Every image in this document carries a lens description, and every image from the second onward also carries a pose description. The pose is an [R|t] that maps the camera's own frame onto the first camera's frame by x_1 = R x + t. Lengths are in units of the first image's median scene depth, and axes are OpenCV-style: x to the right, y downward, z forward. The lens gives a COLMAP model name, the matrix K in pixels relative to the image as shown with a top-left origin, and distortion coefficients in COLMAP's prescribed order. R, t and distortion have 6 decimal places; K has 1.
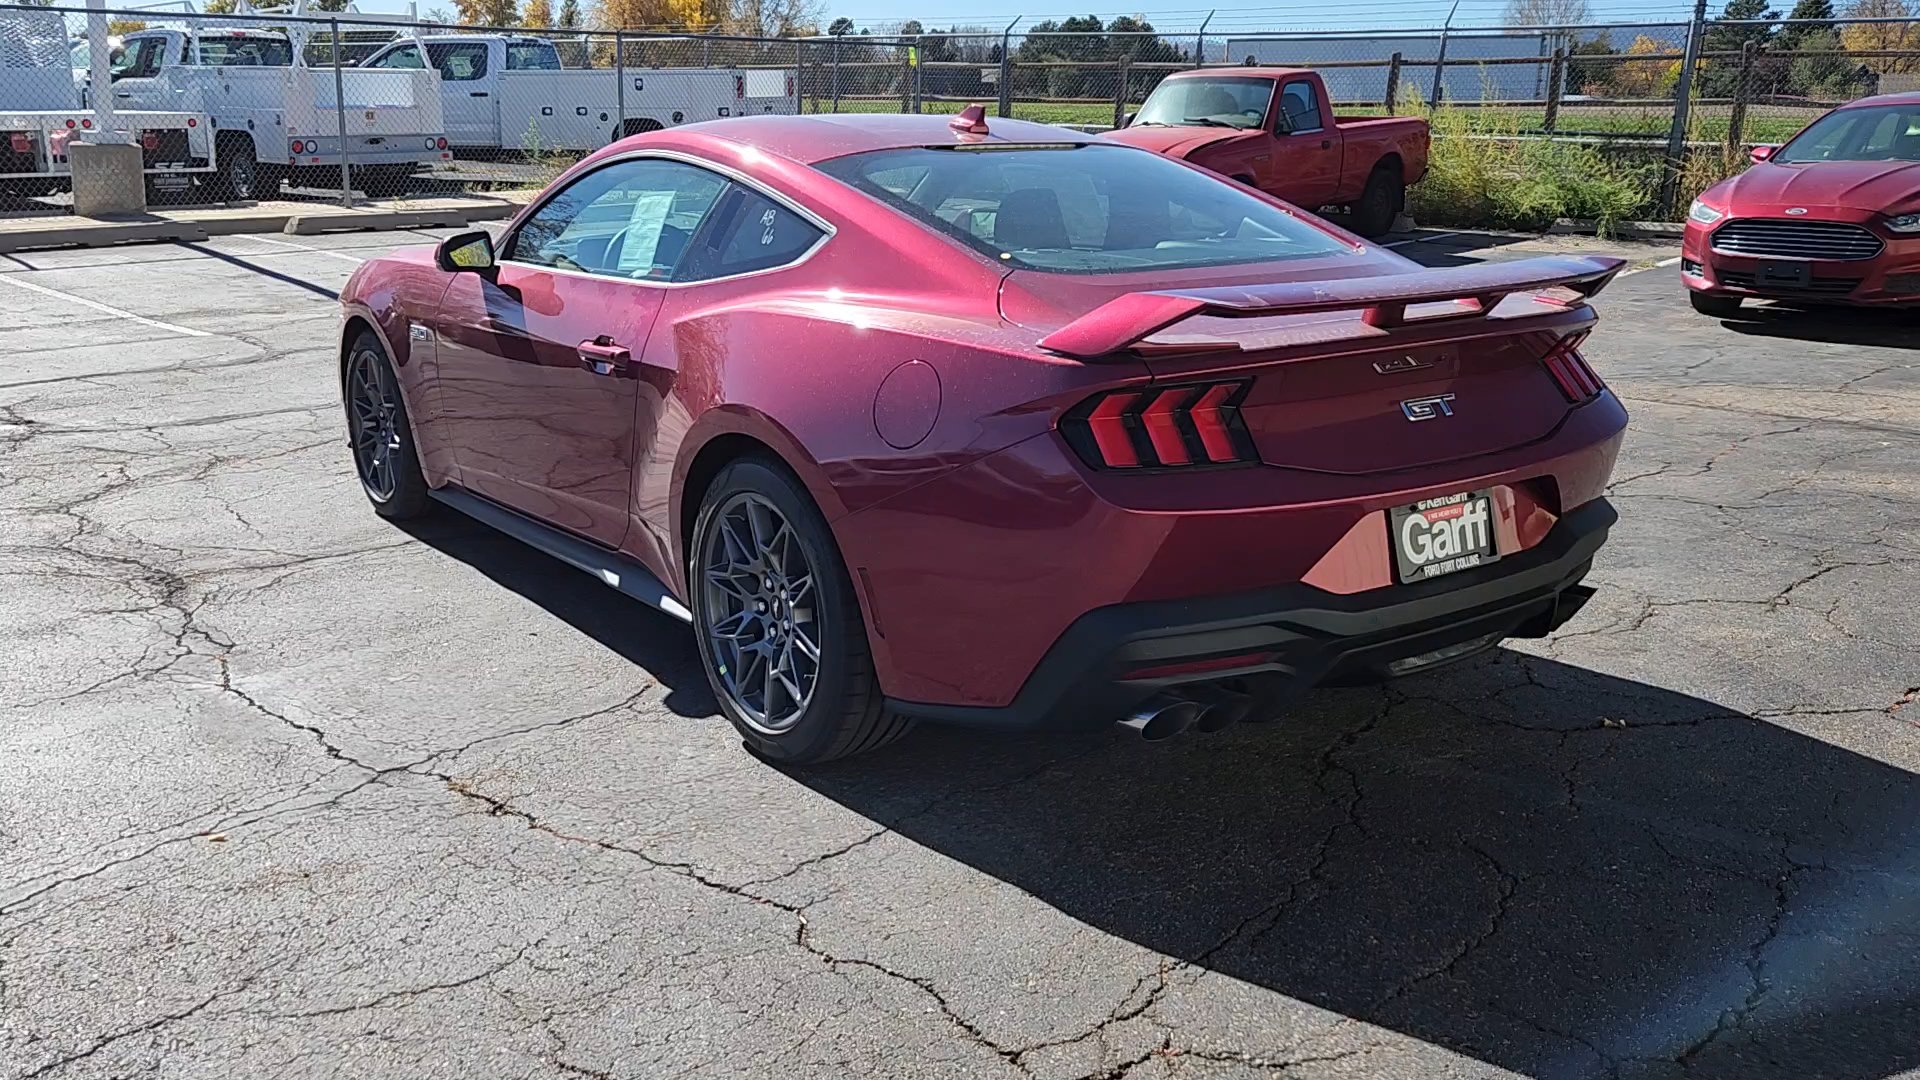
lens RADIAL K [[1631.7, 0, 944.8], [0, 1631.7, 552.1], [0, 0, 1]] dist [0.020121, -0.000903]
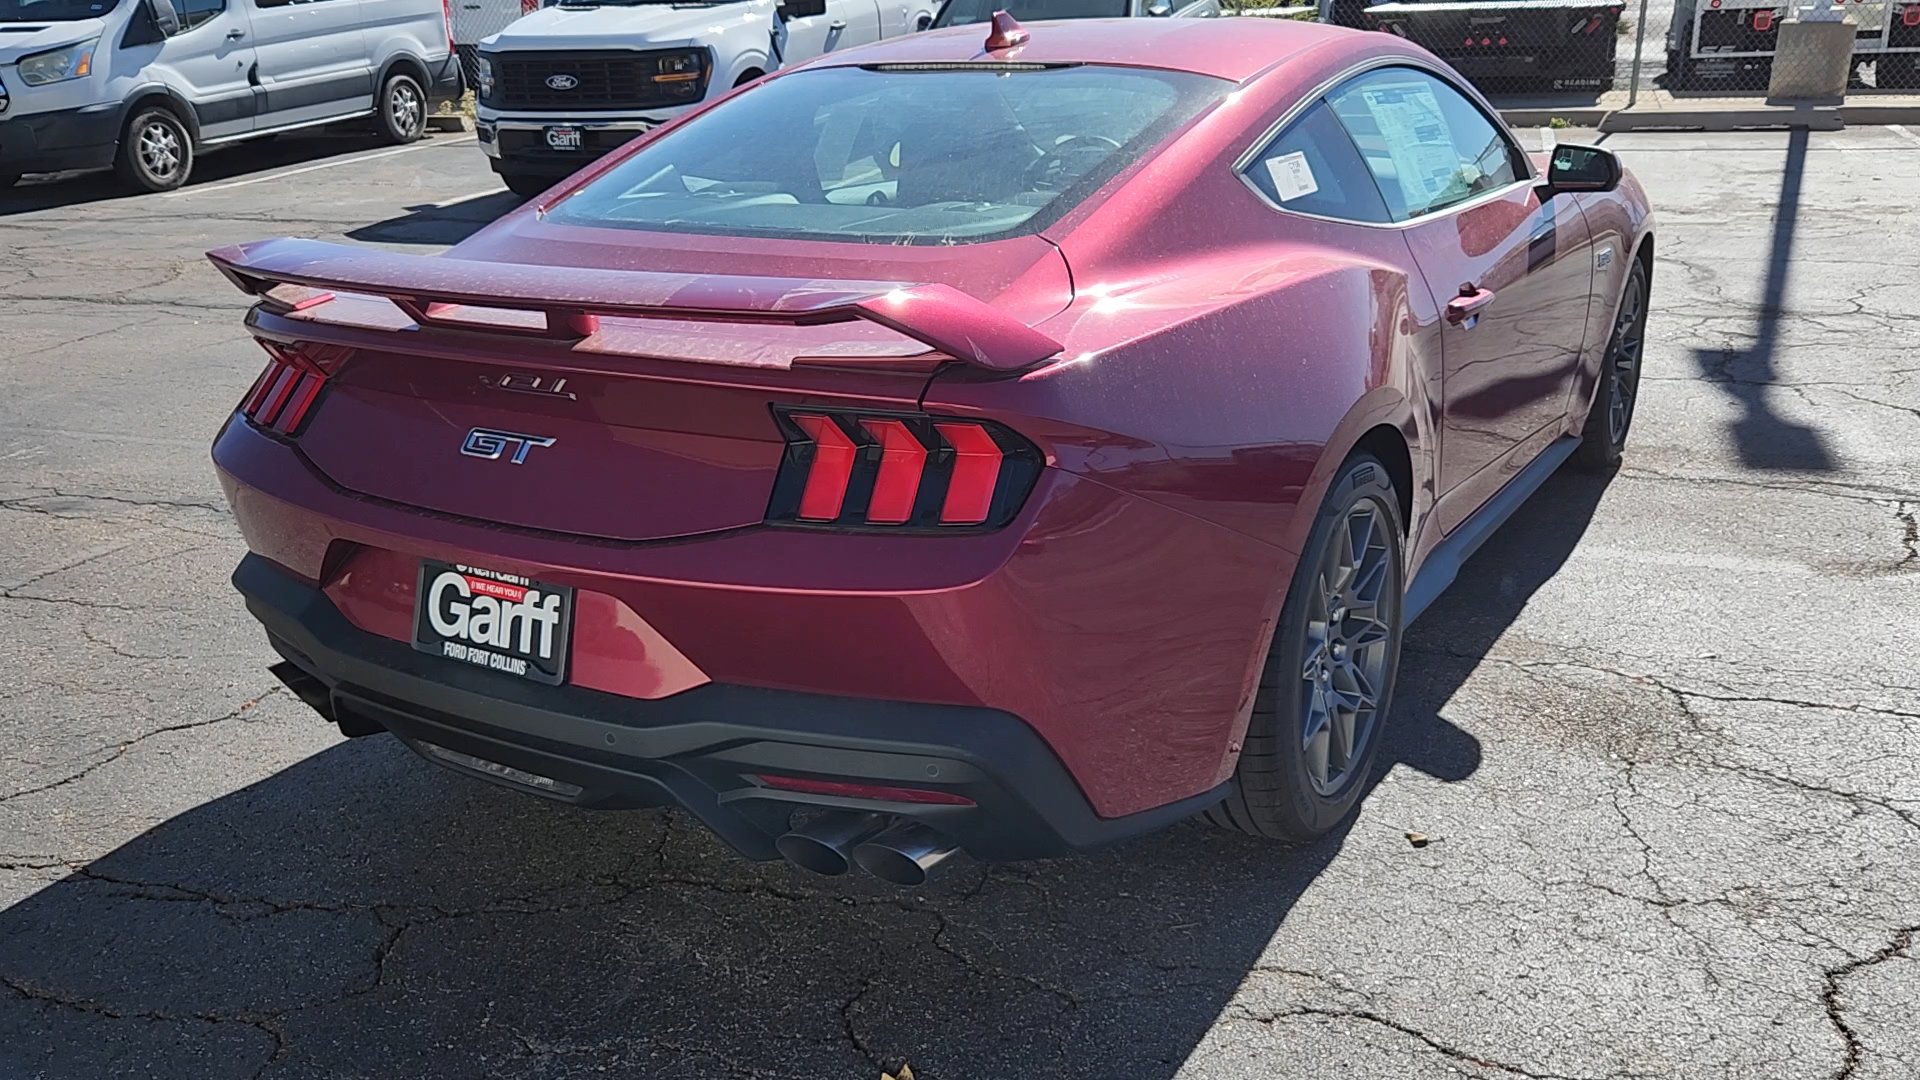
lens RADIAL K [[1631.7, 0, 945.9], [0, 1631.7, 567.7], [0, 0, 1]] dist [0.020121, -0.000903]
pose [[0.382308, 0.293264, -0.876263, 0.932180], [-0.218438, 0.950106, 0.222674, -0.219807], [0.897845, 0.106279, 0.427293, 0.778852]]
